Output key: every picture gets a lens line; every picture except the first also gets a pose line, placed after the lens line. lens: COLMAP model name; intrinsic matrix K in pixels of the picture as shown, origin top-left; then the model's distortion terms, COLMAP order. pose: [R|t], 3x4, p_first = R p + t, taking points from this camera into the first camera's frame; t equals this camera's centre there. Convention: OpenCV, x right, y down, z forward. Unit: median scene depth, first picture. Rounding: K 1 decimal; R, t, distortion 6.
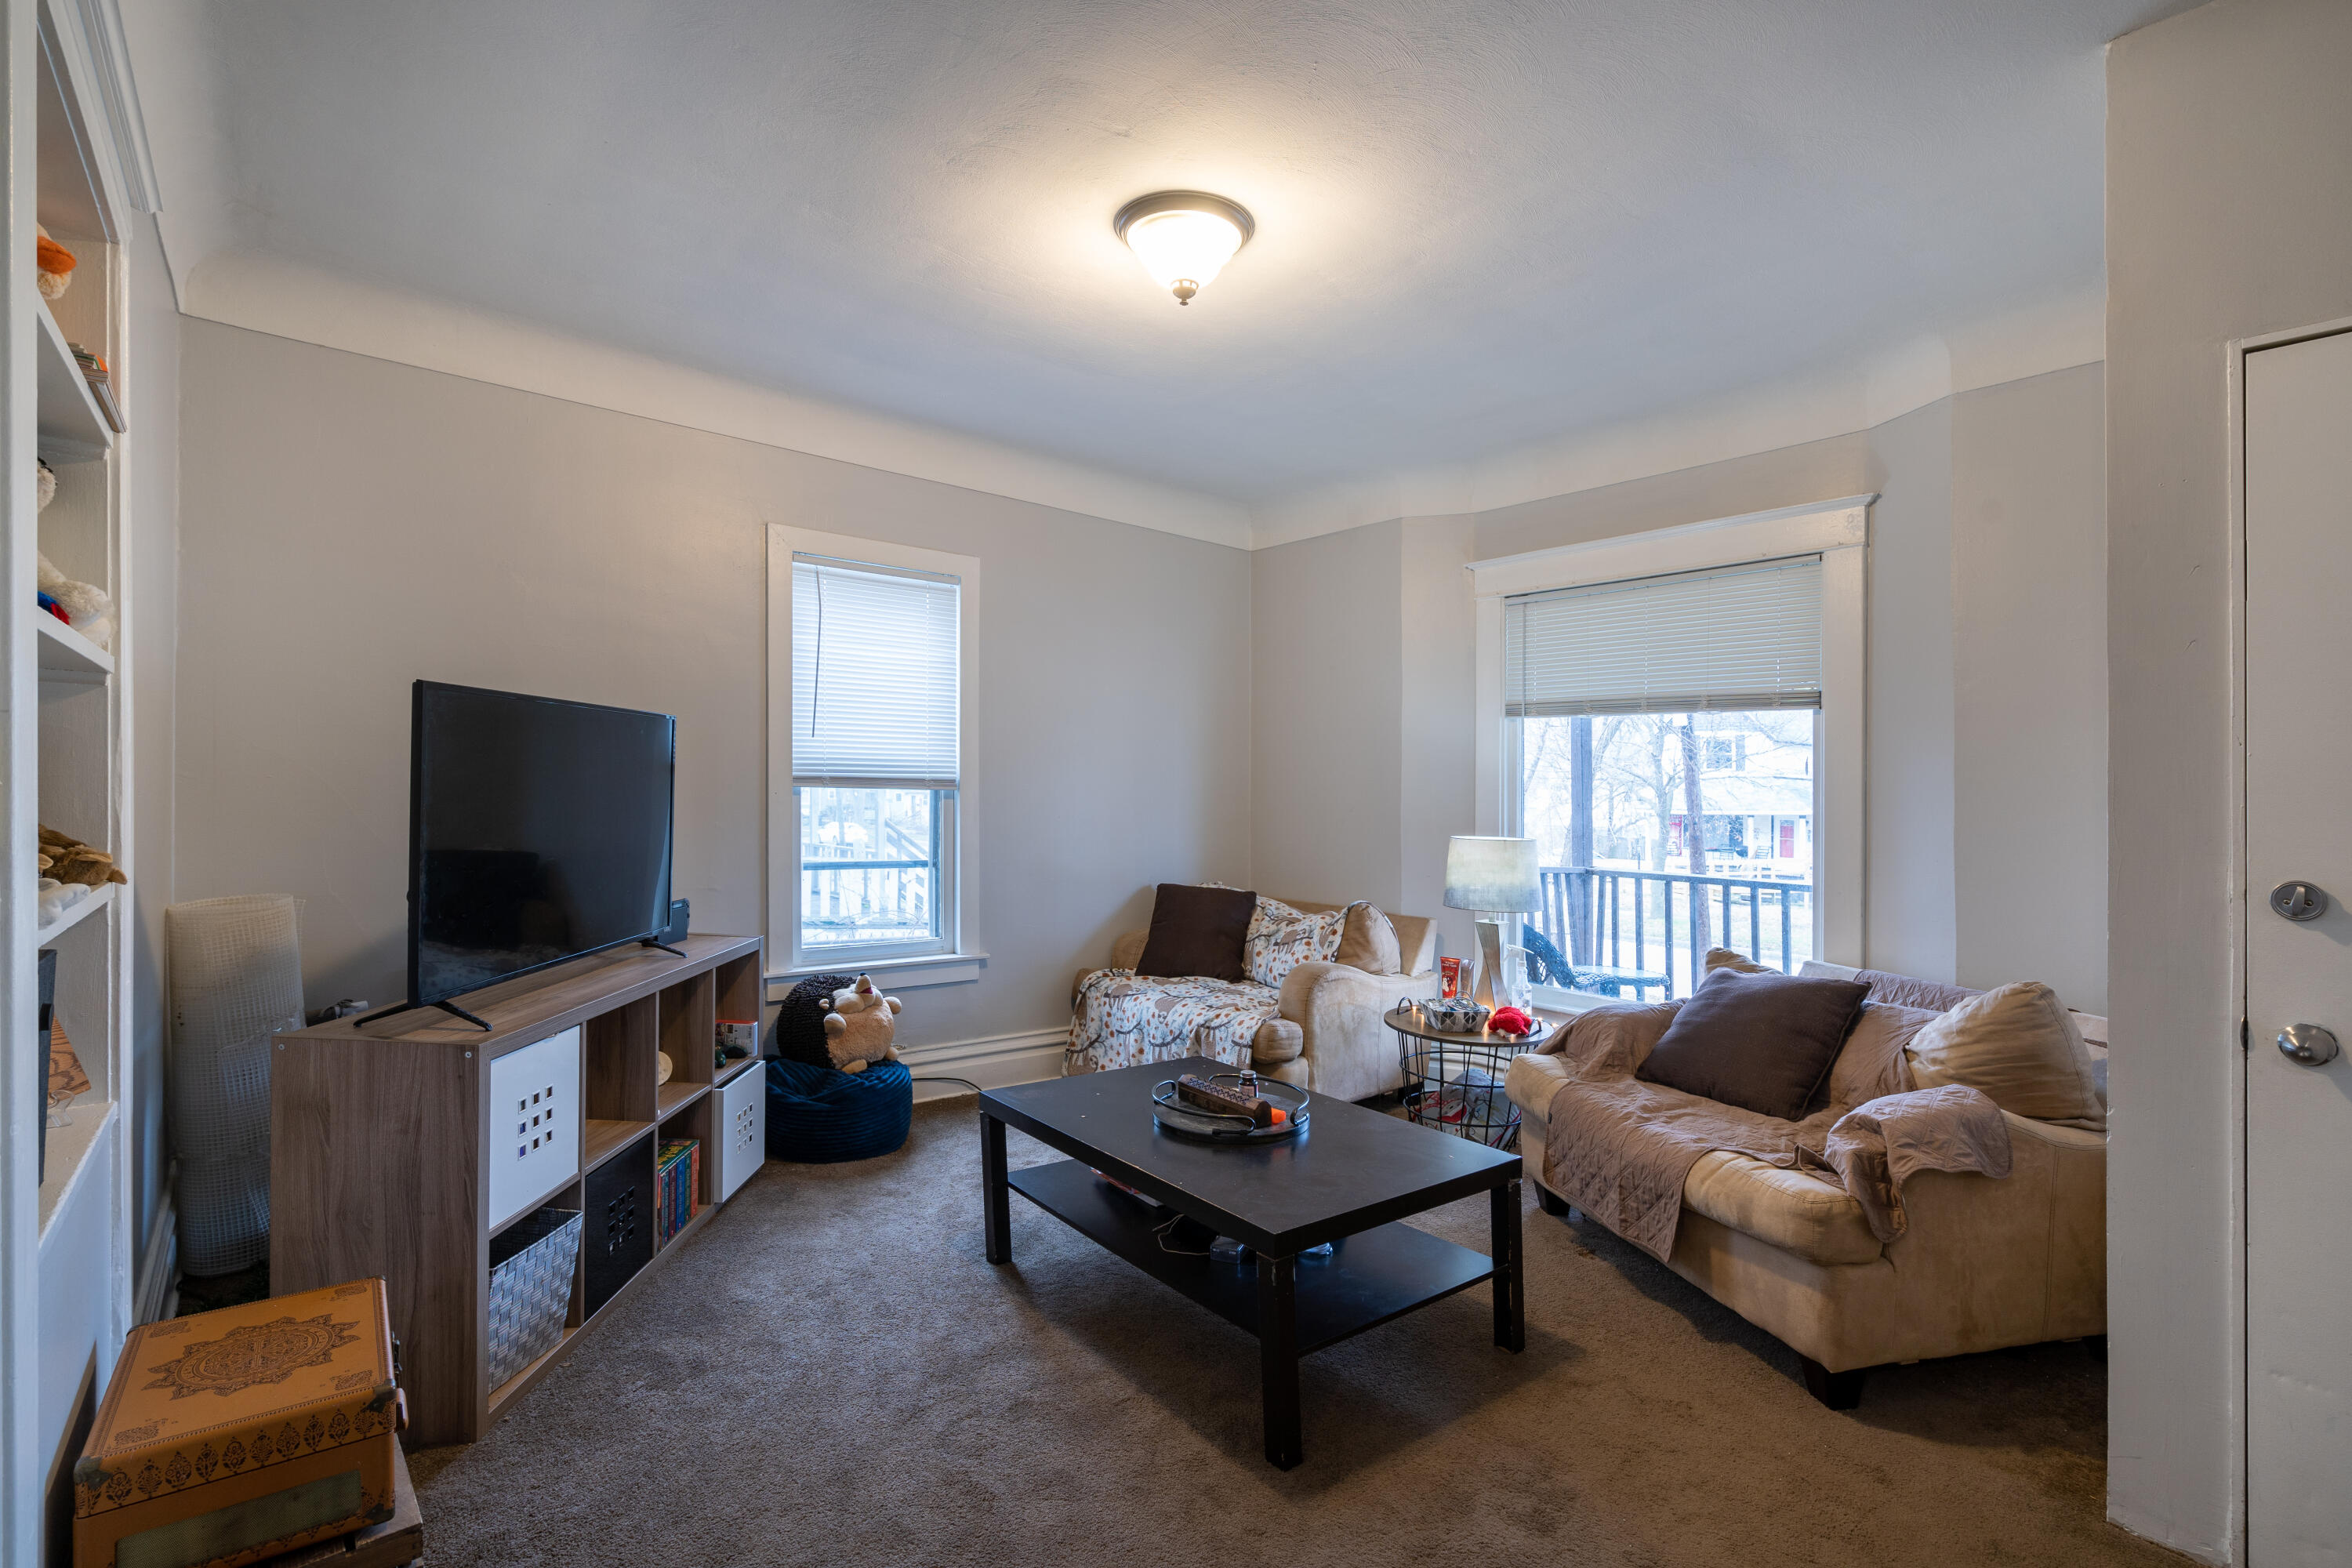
lens RADIAL K [[1063.5, 0, 1166.1], [0, 1063.5, 769.8], [0, 0, 1]] dist [0.000576, -0.000039]
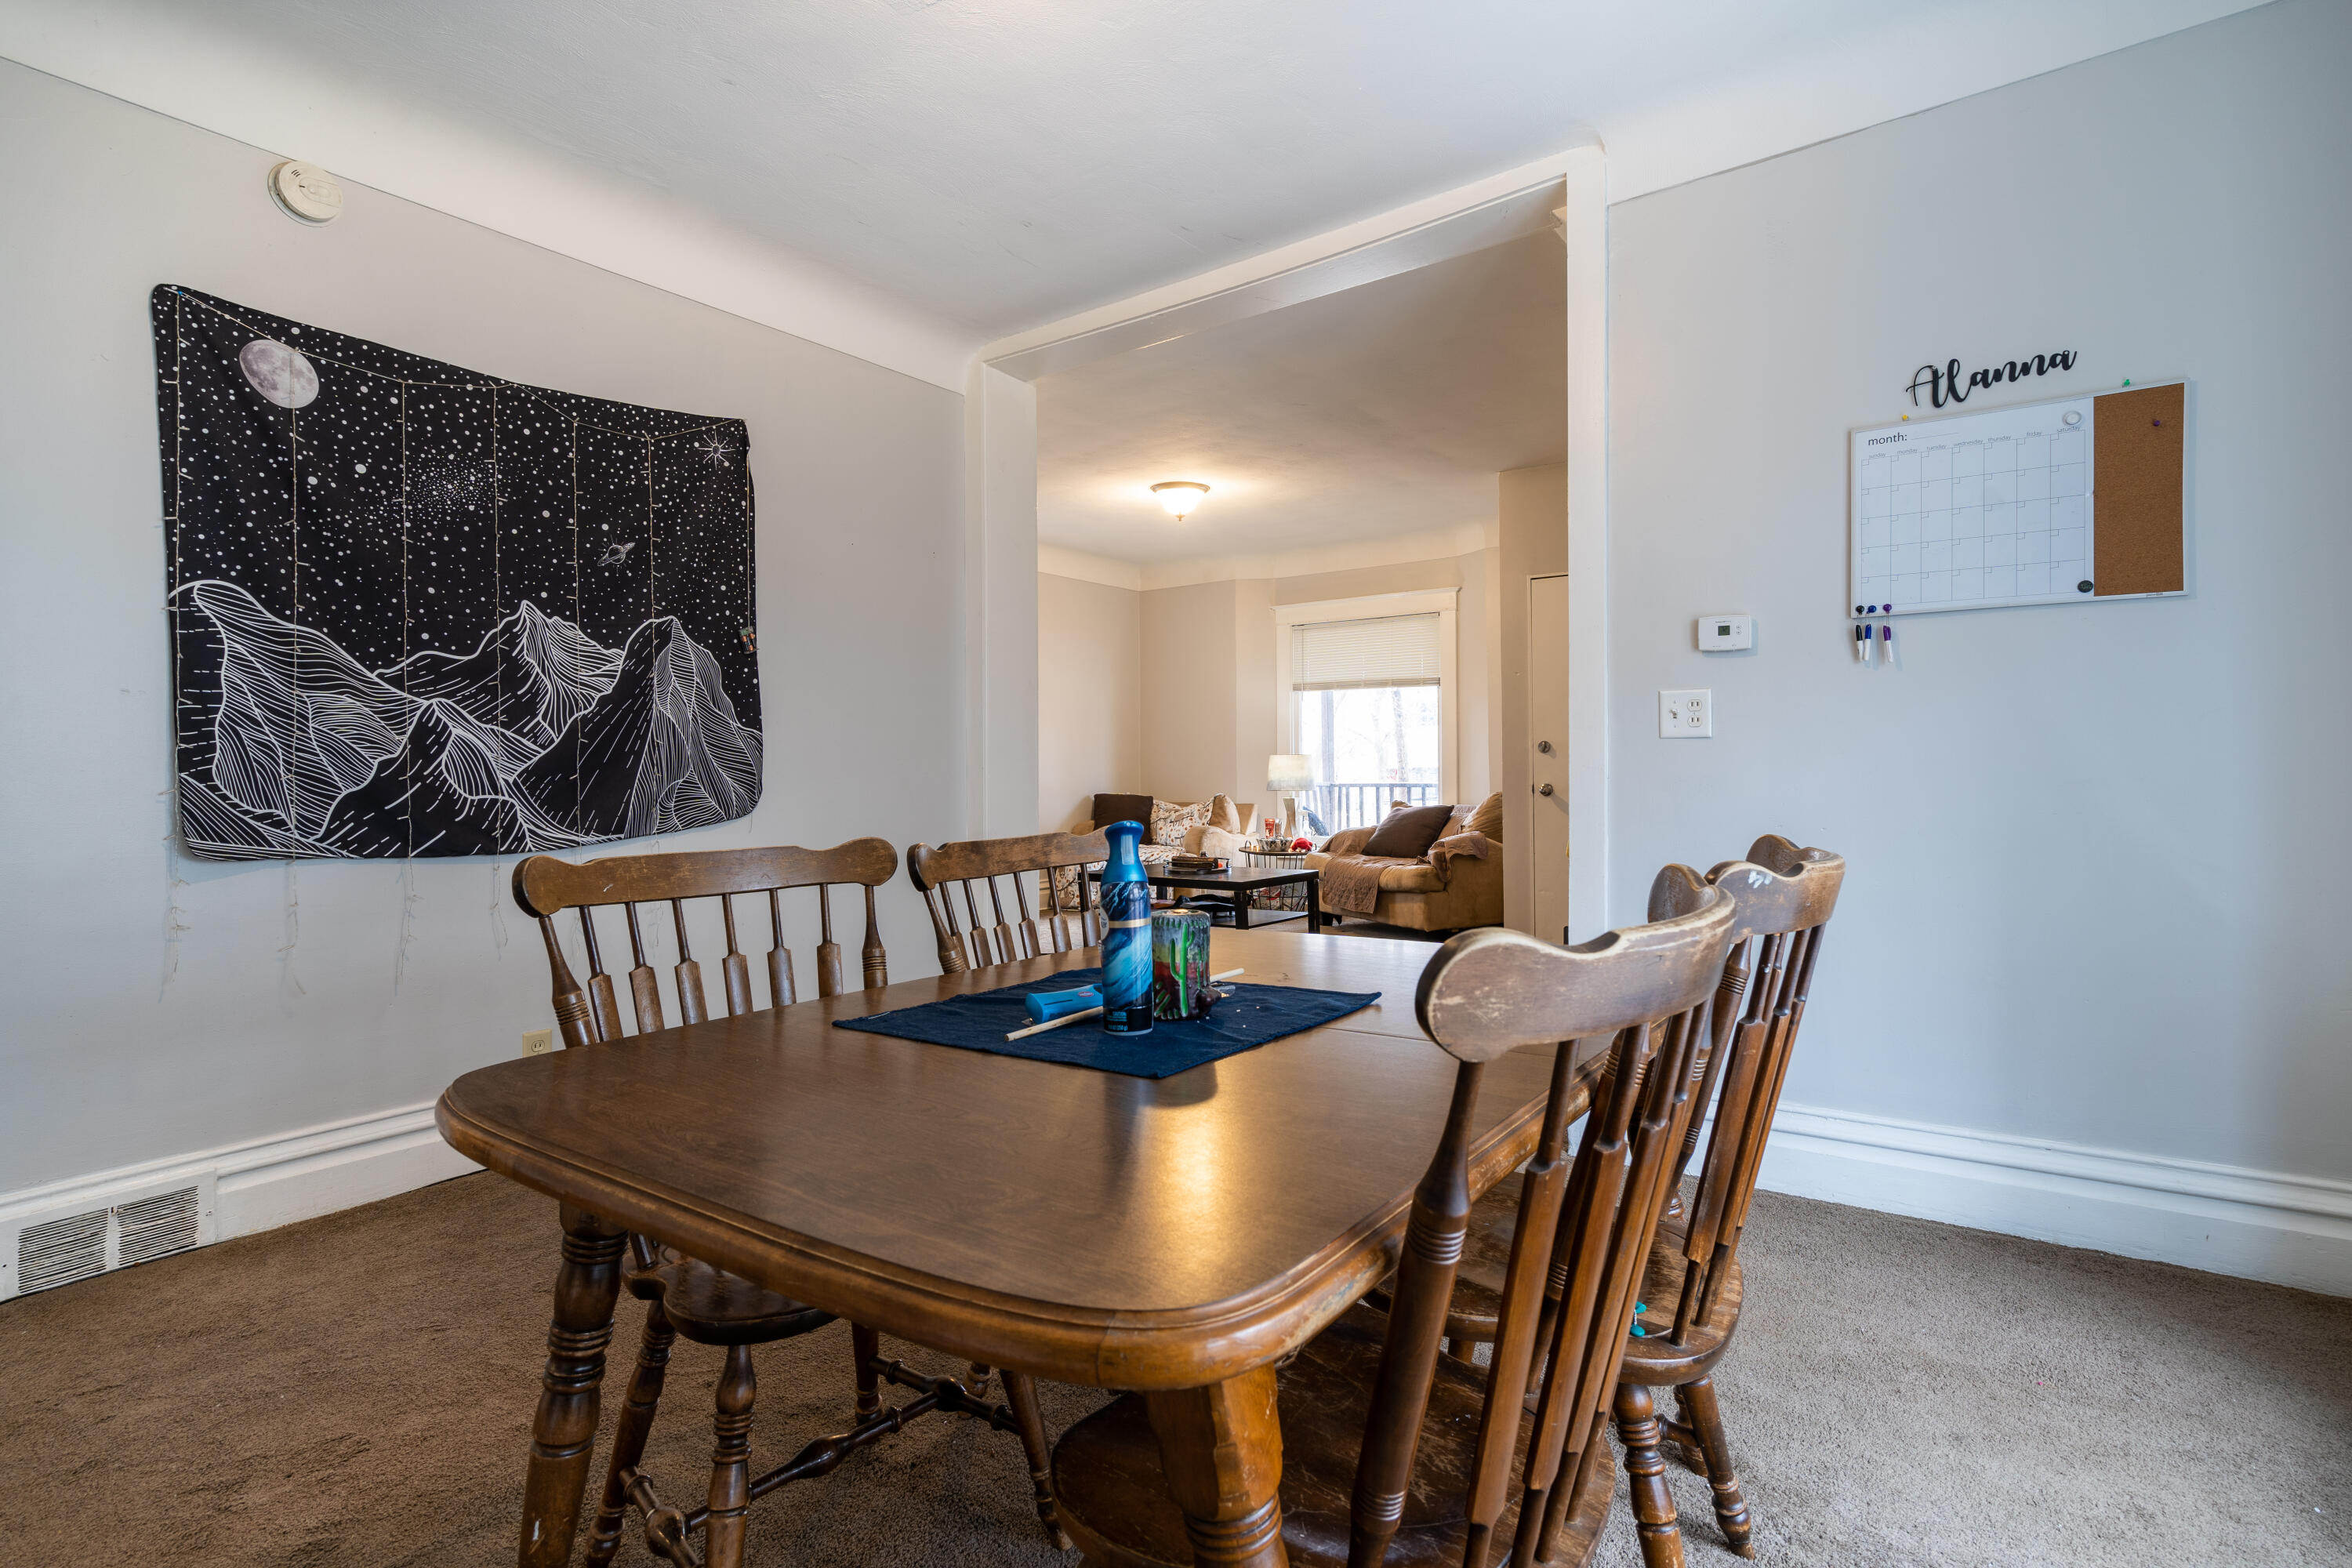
lens RADIAL K [[1158.4, 0, 1172.6], [0, 1158.4, 780.9], [0, 0, 1]] dist [-0.001491, 0.000048]
pose [[0.968794, -0.028287, 0.246248, -0.399280], [0.021667, 0.999328, 0.029553, 0.043727], [-0.246918, -0.023295, 0.968756, -0.936502]]
